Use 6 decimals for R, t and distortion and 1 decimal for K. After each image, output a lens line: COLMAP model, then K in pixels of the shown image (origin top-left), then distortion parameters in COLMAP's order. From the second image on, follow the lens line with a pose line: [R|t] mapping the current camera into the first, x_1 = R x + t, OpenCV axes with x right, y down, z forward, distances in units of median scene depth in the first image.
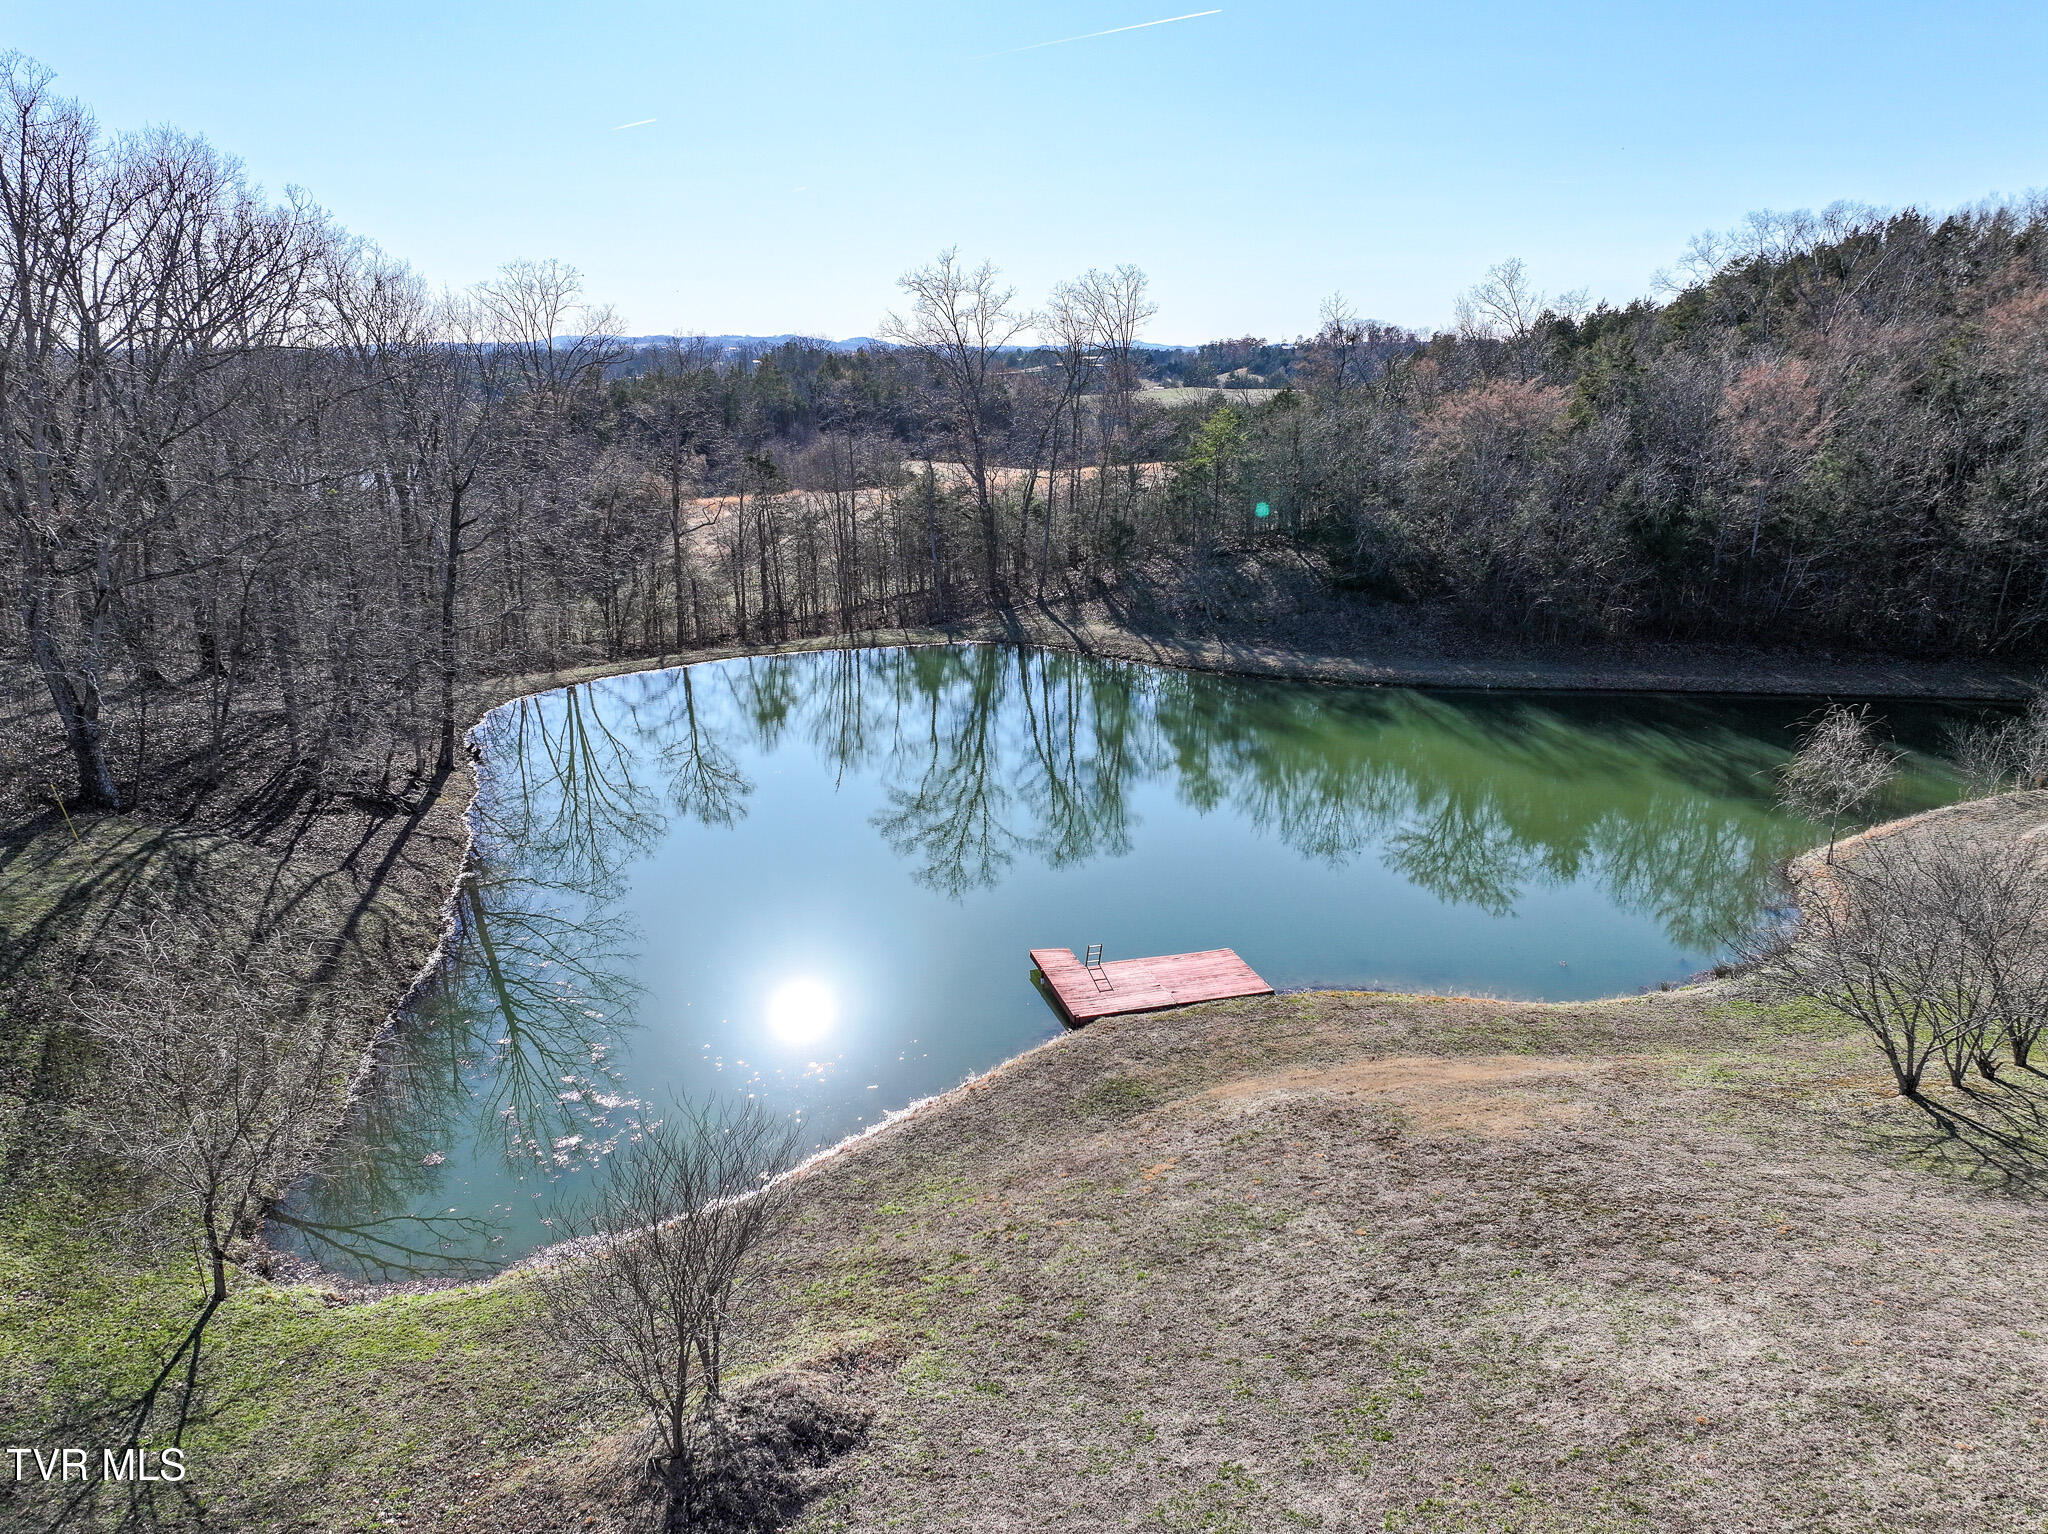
lens RADIAL K [[1441.4, 0, 1033.1], [0, 1441.4, 756.4], [0, 0, 1]] dist [0.009733, 0.003690]
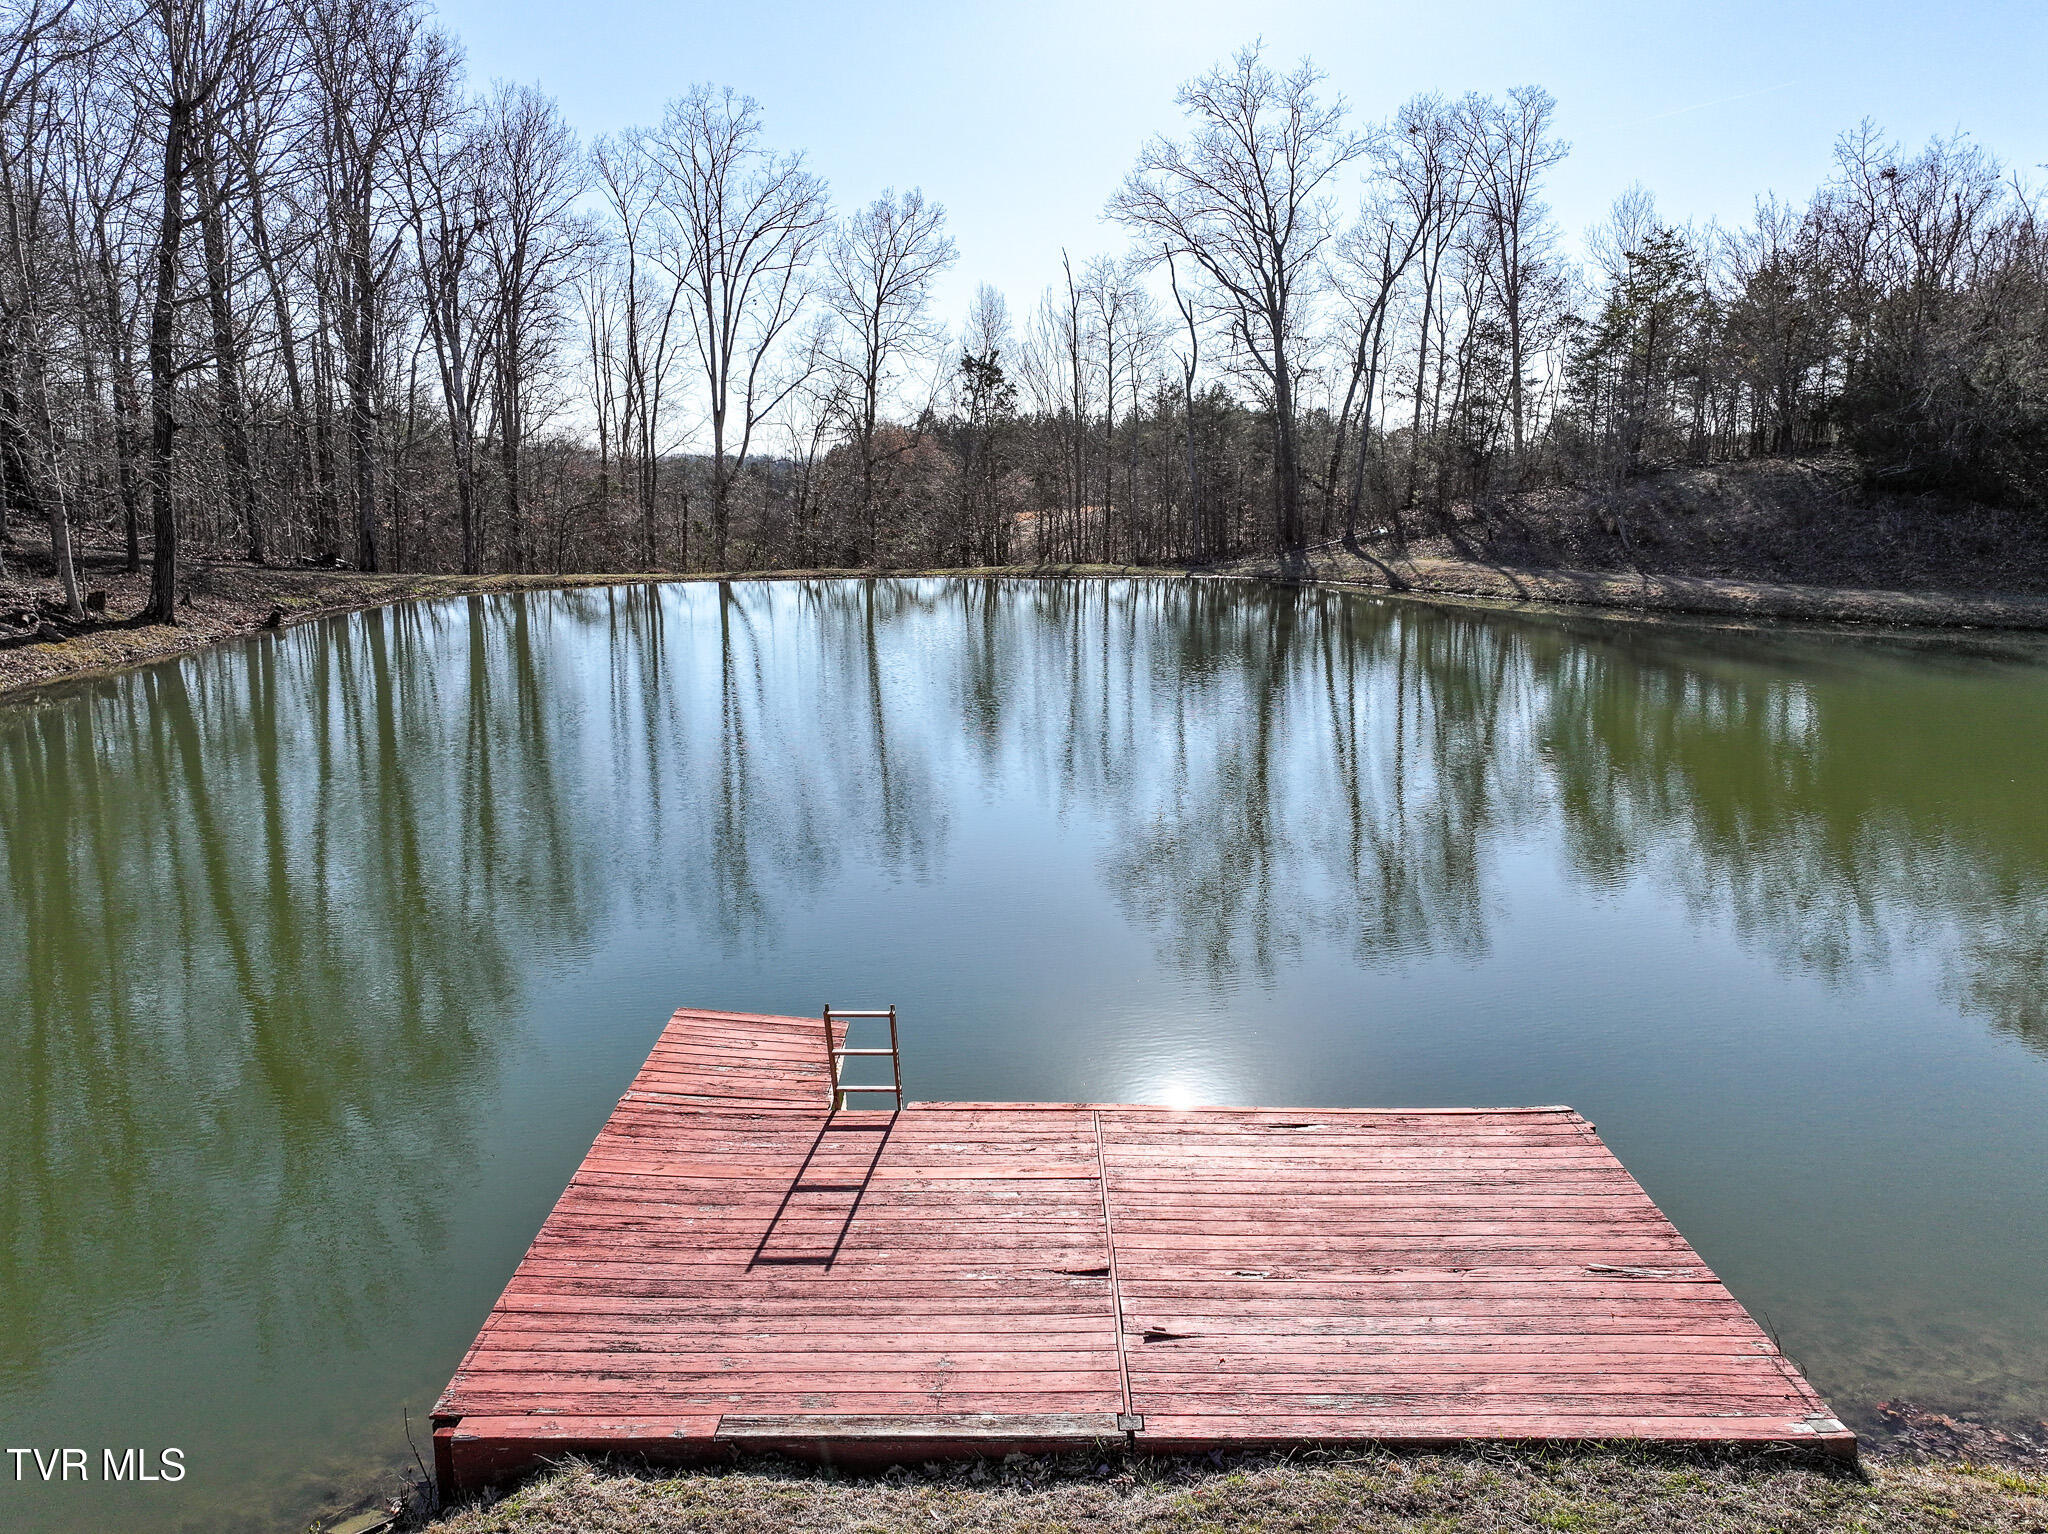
lens RADIAL K [[1441.4, 0, 1033.1], [0, 1441.4, 756.4], [0, 0, 1]] dist [0.009733, 0.003690]
pose [[0.960686, 0.057840, -0.271544, 0.051196], [-0.078930, 0.994600, -0.067391, 0.045844], [0.266180, 0.086175, 0.960064, 0.344888]]
